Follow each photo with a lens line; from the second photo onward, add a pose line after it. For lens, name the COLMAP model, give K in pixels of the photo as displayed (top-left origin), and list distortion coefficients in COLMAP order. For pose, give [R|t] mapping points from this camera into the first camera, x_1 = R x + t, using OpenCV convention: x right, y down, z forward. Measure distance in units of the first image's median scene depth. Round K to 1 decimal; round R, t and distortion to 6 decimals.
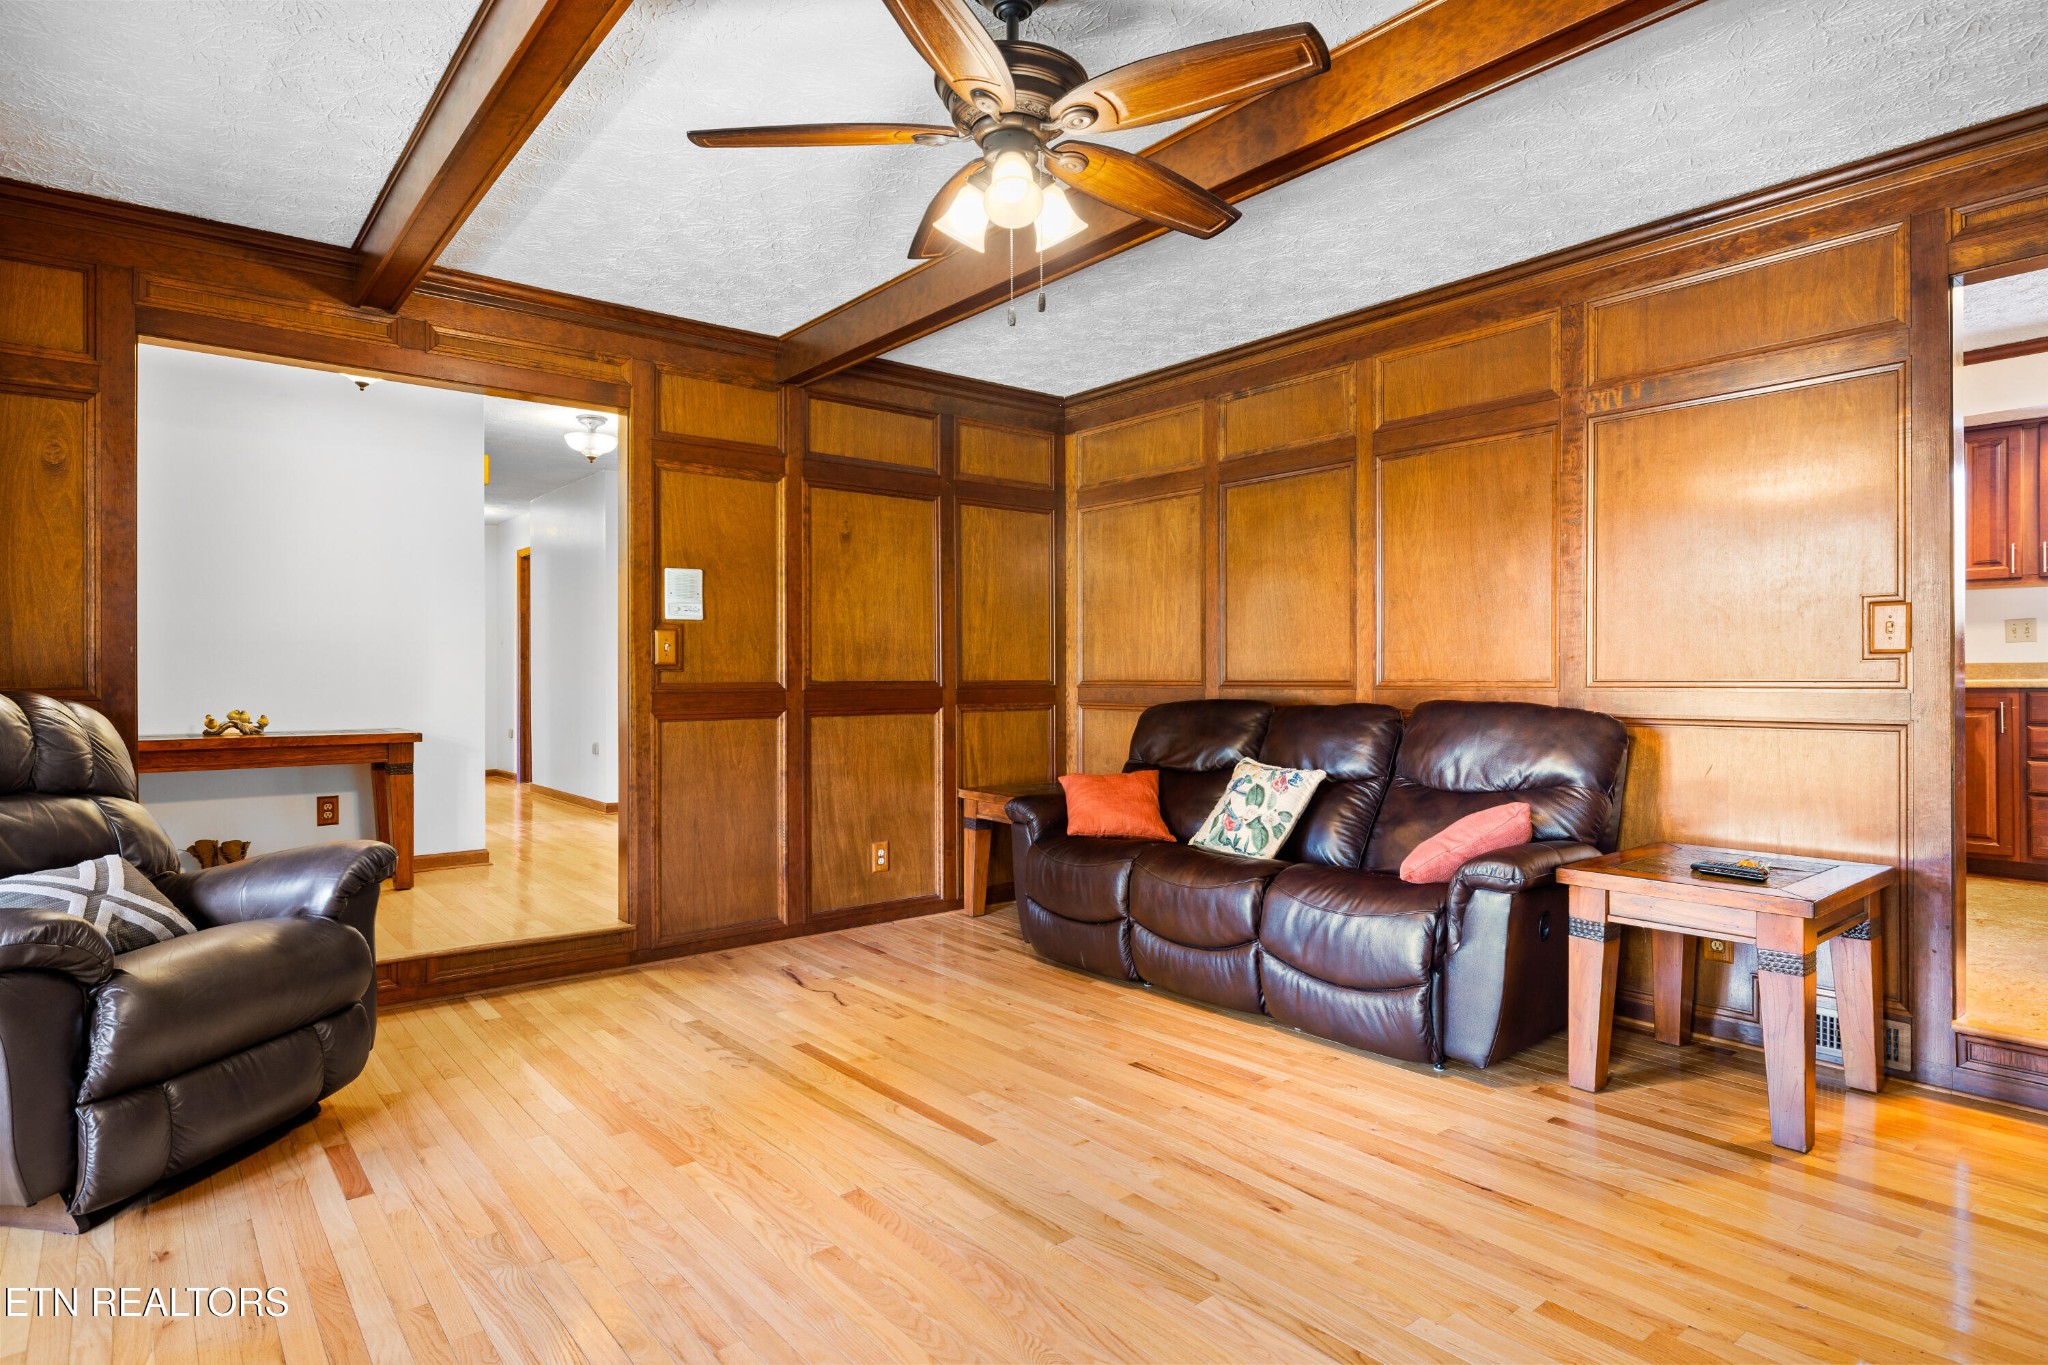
lens RADIAL K [[1104.3, 0, 1022.8], [0, 1104.3, 678.8], [0, 0, 1]] dist [0.003862, -0.000685]
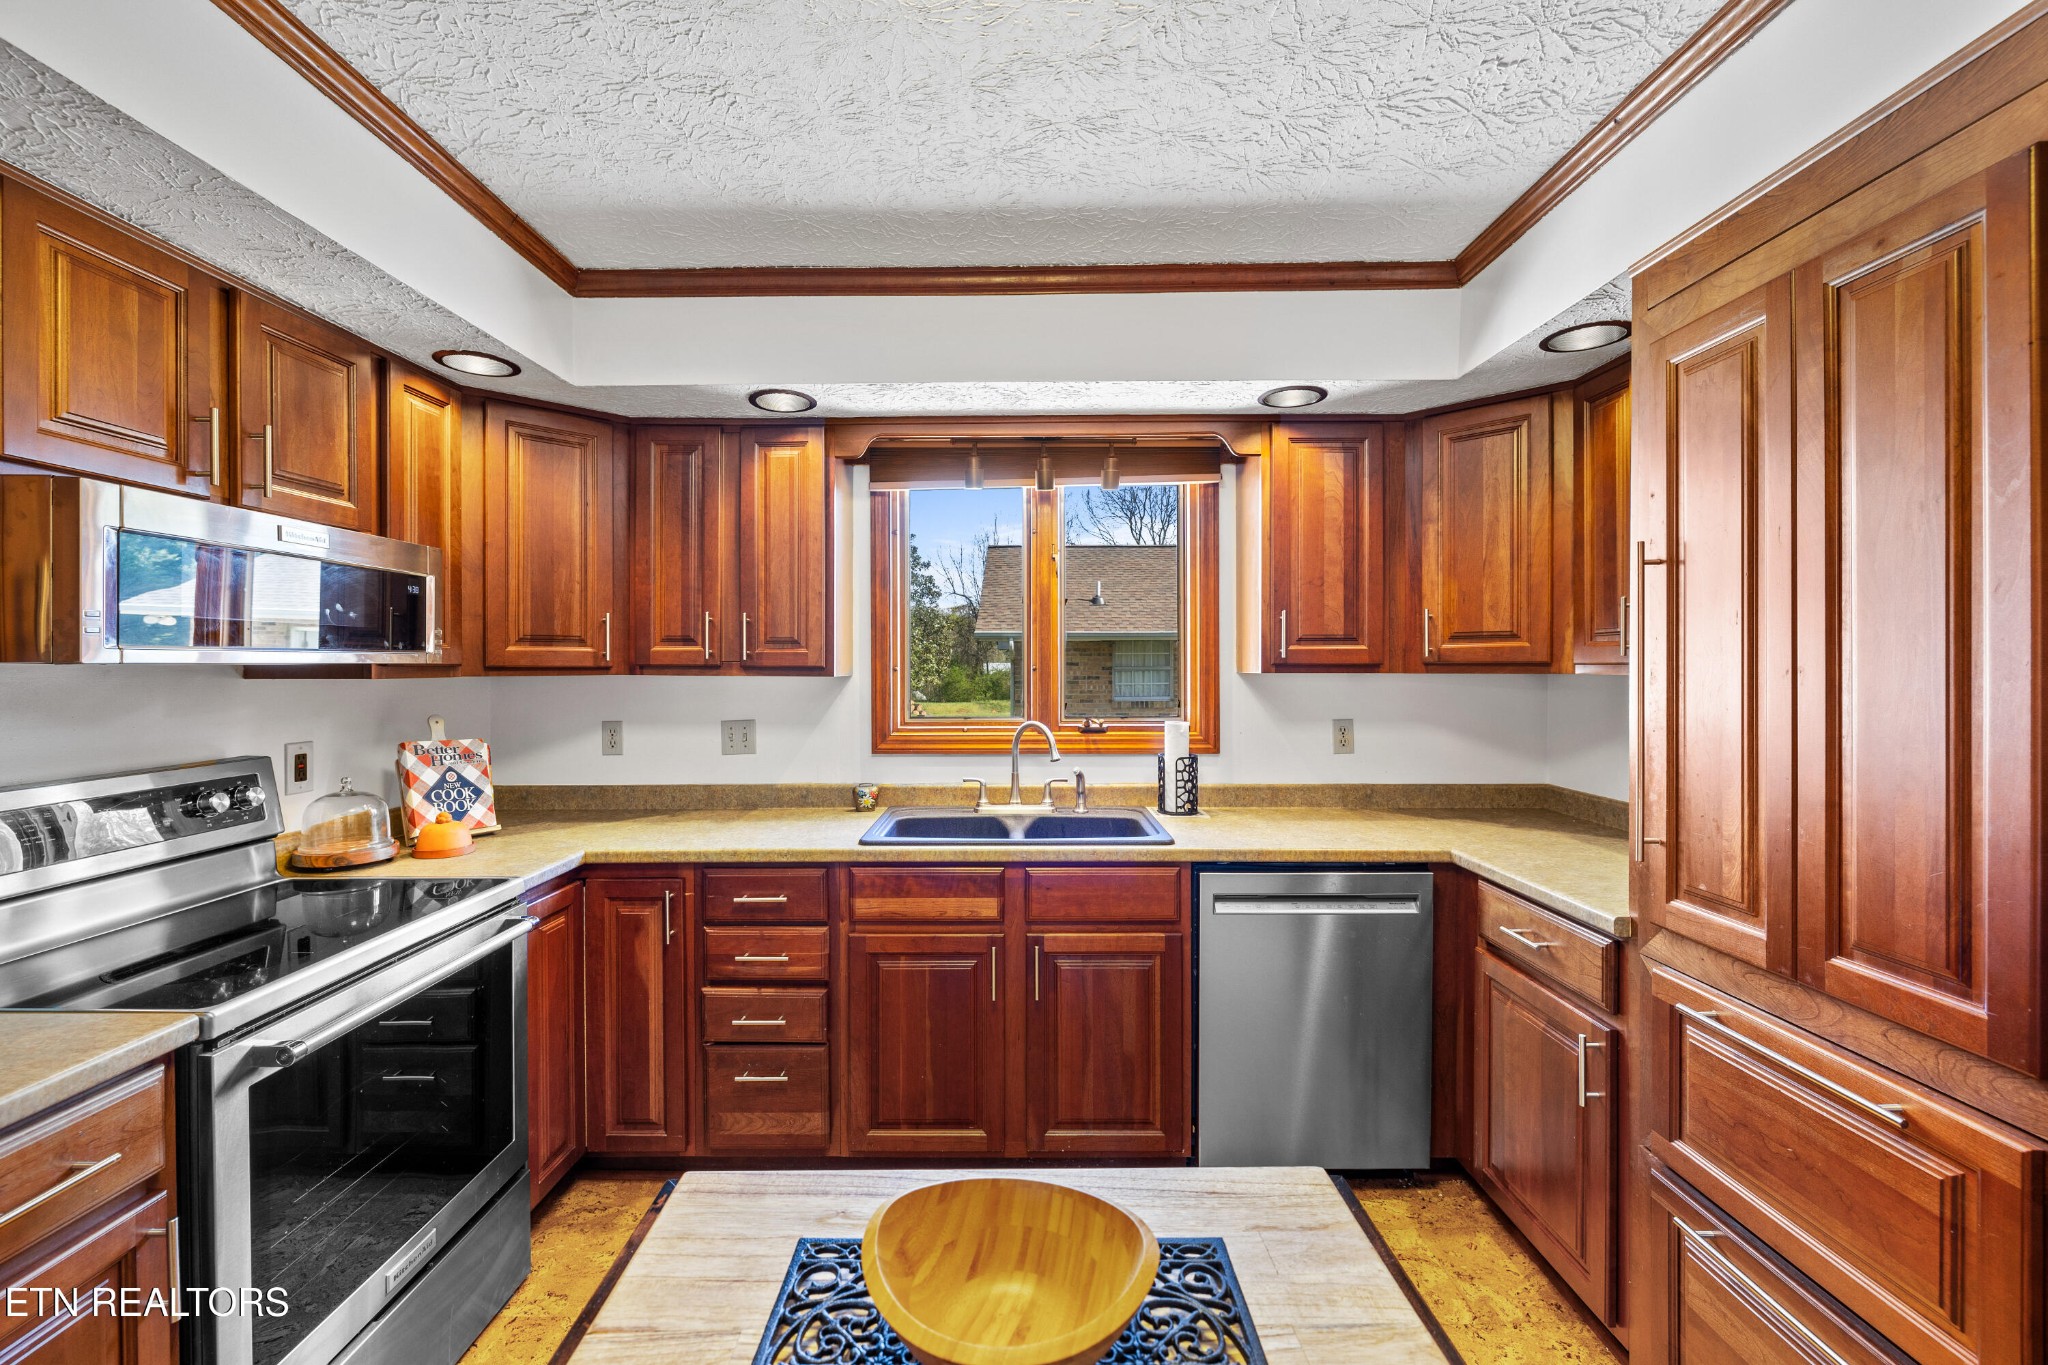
lens RADIAL K [[851.7, 0, 1017.7], [0, 851.7, 671.6], [0, 0, 1]] dist [-0.002324, -0.000373]
pose [[0.634765, -0.000687, 0.772705, 0.651656], [-0.001131, 0.999998, 0.001818, -0.091983], [-0.772704, -0.002028, 0.634763, 0.574051]]
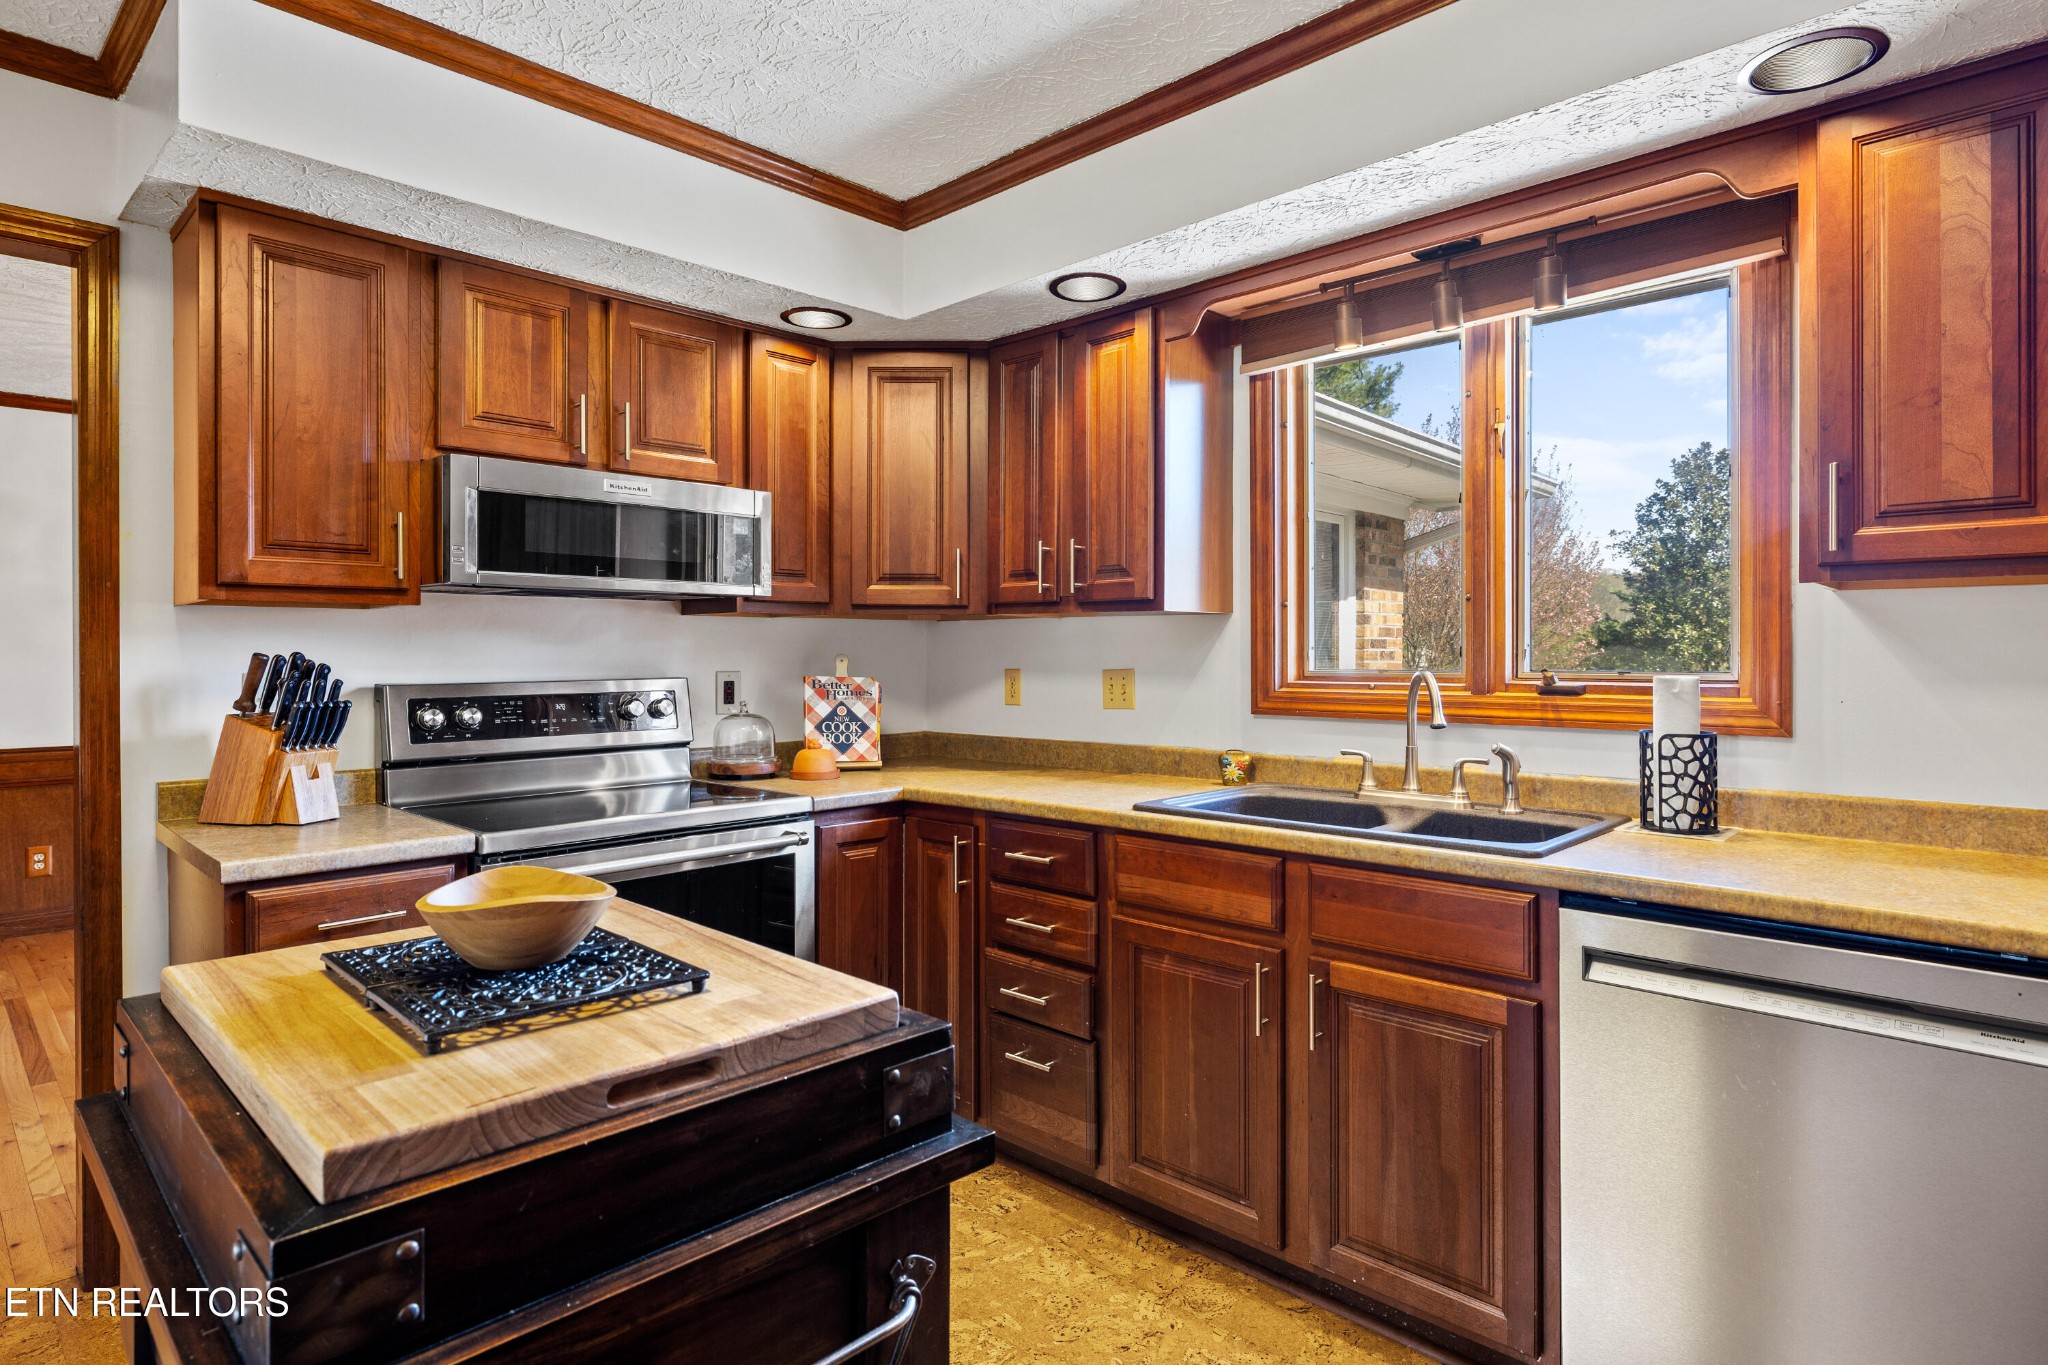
lens RADIAL K [[1104.3, 0, 1034.2], [0, 1104.3, 656.0], [0, 0, 1]] dist [0.003862, -0.000685]
pose [[0.992230, 0.004886, 0.124324, 0.845746], [-0.004620, 0.999986, -0.002430, -0.064204], [-0.124334, 0.001837, 0.992239, 0.456167]]
